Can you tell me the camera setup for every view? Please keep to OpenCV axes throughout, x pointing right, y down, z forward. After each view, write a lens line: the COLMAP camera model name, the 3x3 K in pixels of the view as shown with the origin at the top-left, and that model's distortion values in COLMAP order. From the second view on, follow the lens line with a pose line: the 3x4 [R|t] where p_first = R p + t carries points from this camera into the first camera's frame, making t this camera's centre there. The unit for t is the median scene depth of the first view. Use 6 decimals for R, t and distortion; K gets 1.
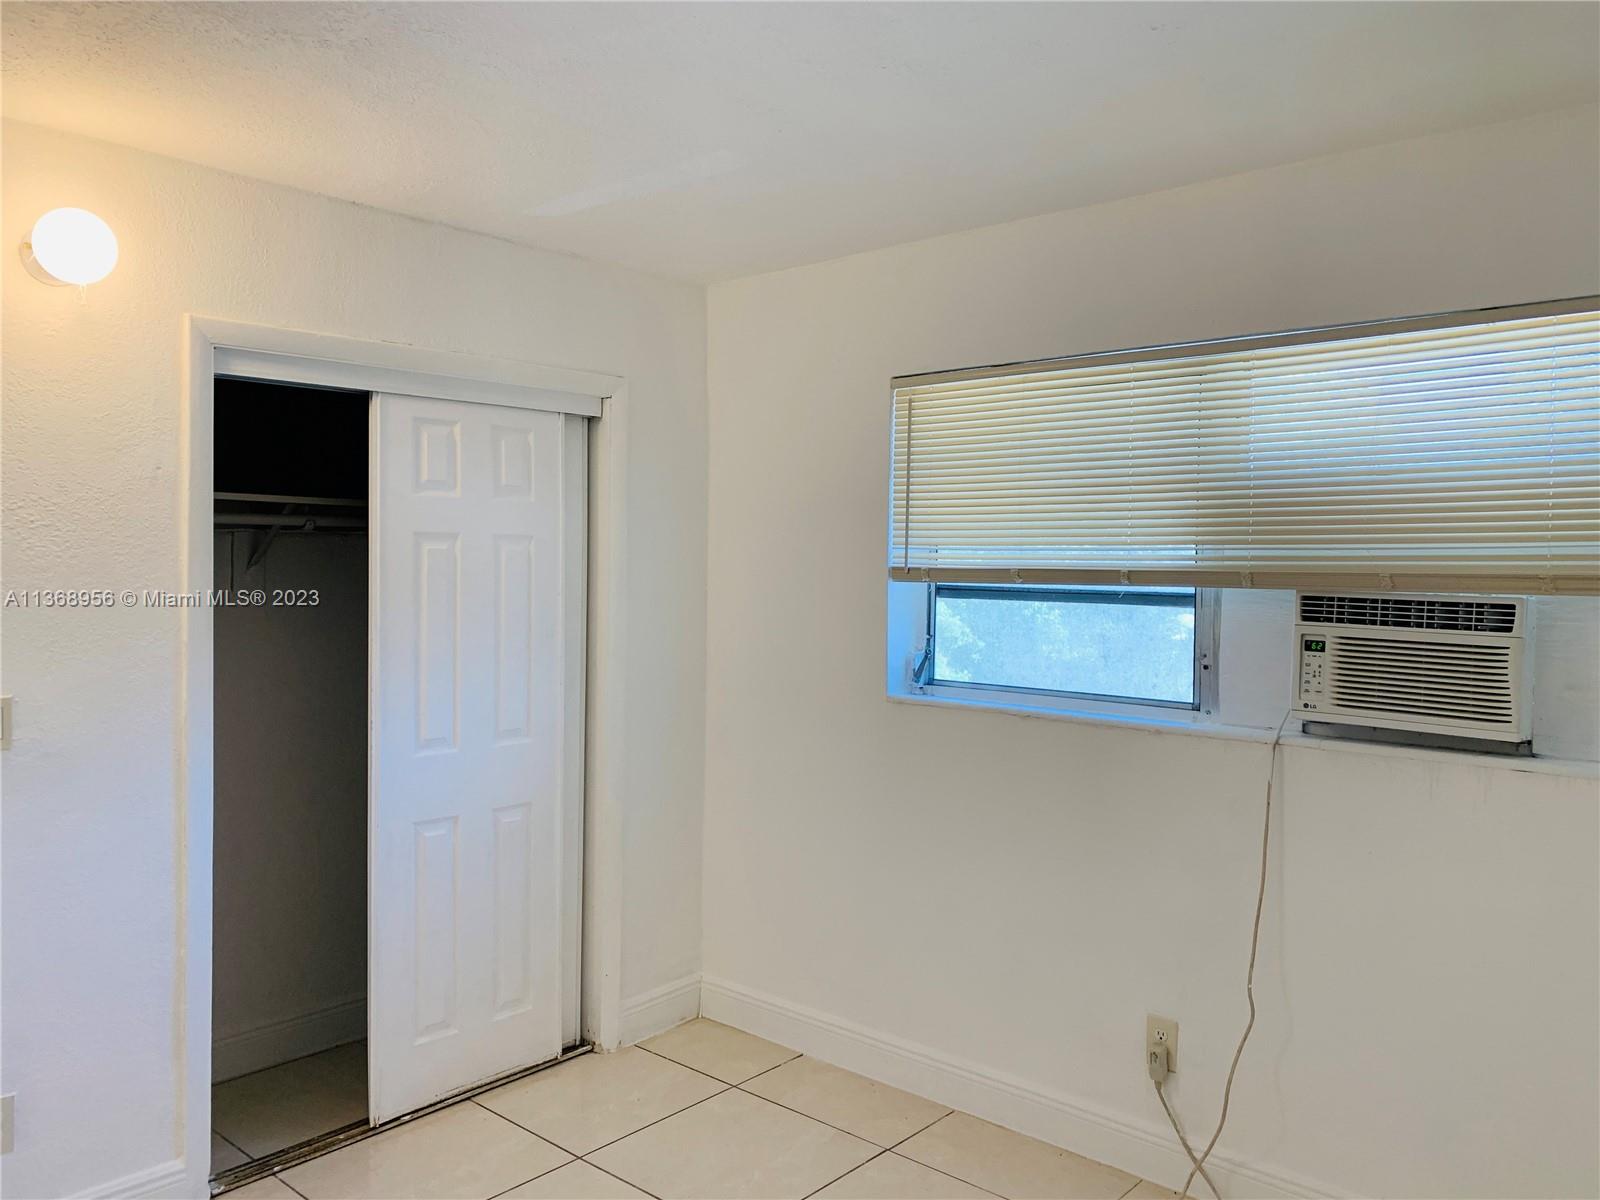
lens RADIAL K [[1232.5, 0, 800.0], [0, 1232.5, 600.0], [0, 0, 1]] dist [0.032719, -0.101464]
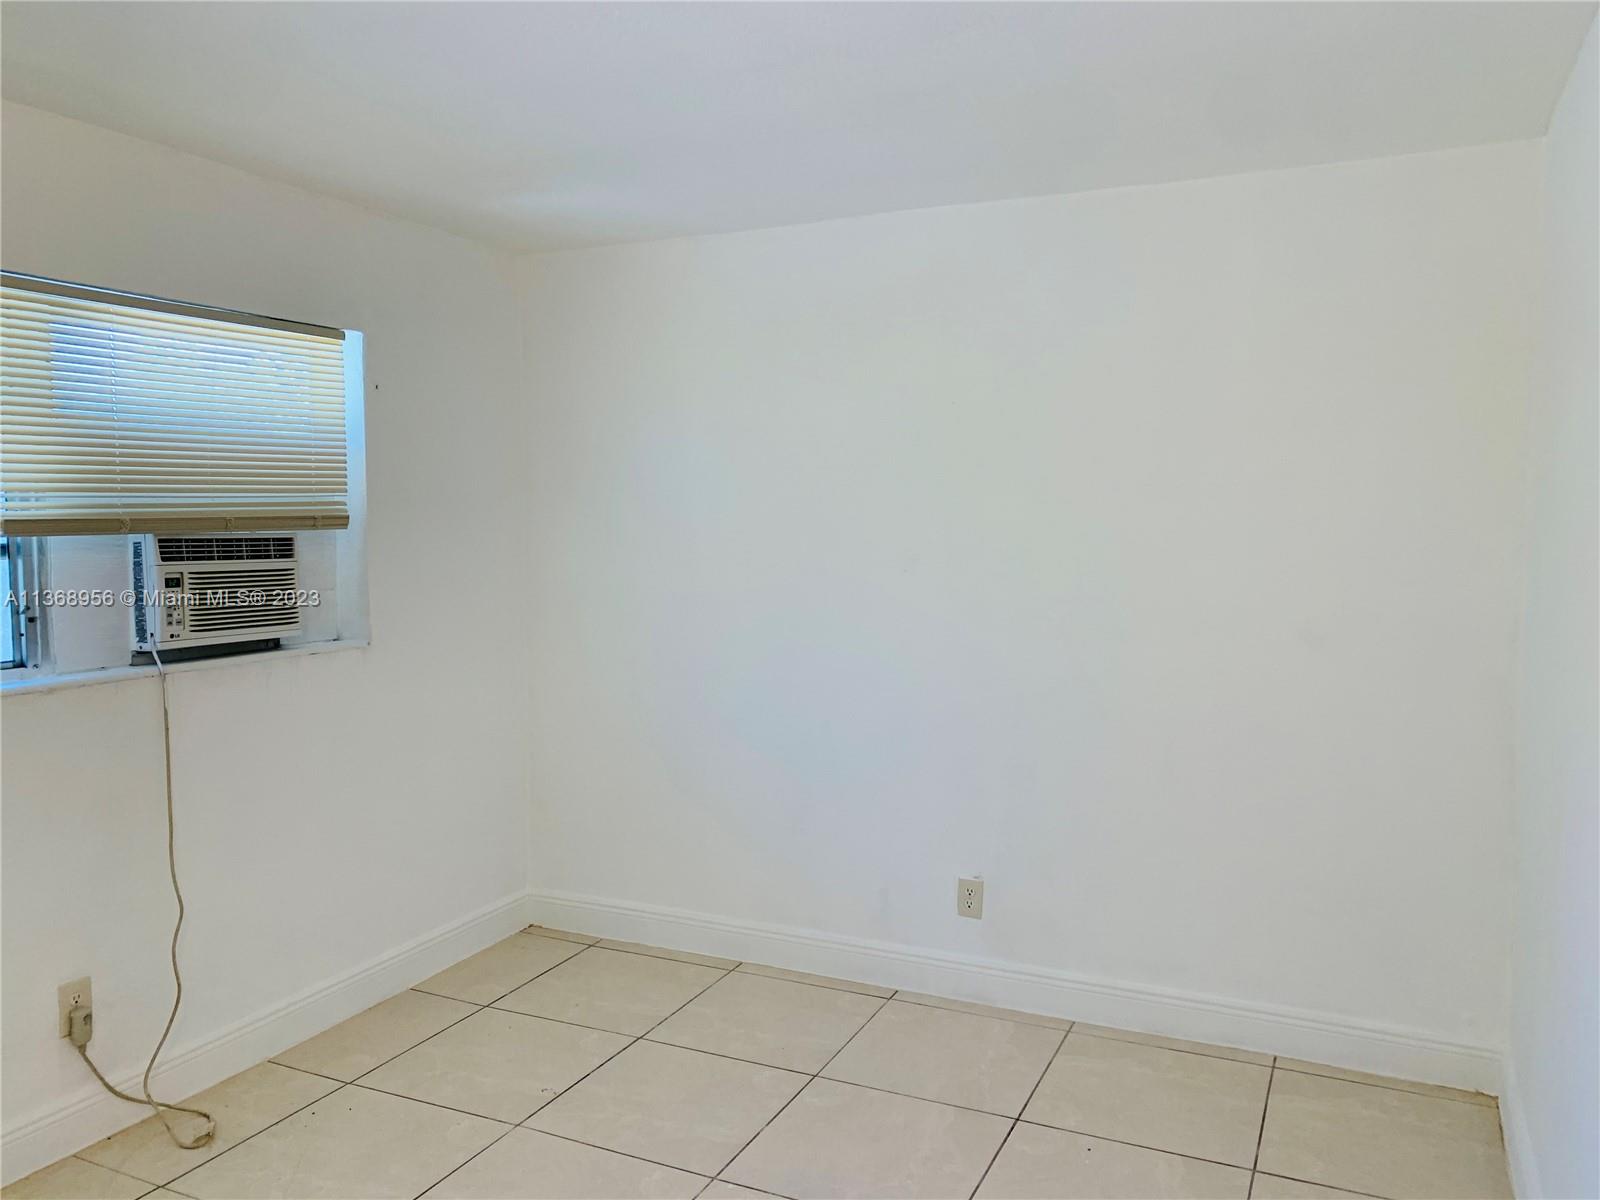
lens RADIAL K [[1232.5, 0, 800.0], [0, 1232.5, 600.0], [0, 0, 1]] dist [0.032719, -0.101464]
pose [[-0.299991, -0.083991, 0.950237, -0.839633], [0.023630, 0.995157, 0.095421, -0.041815], [-0.953649, 0.051079, -0.296554, 0.795754]]
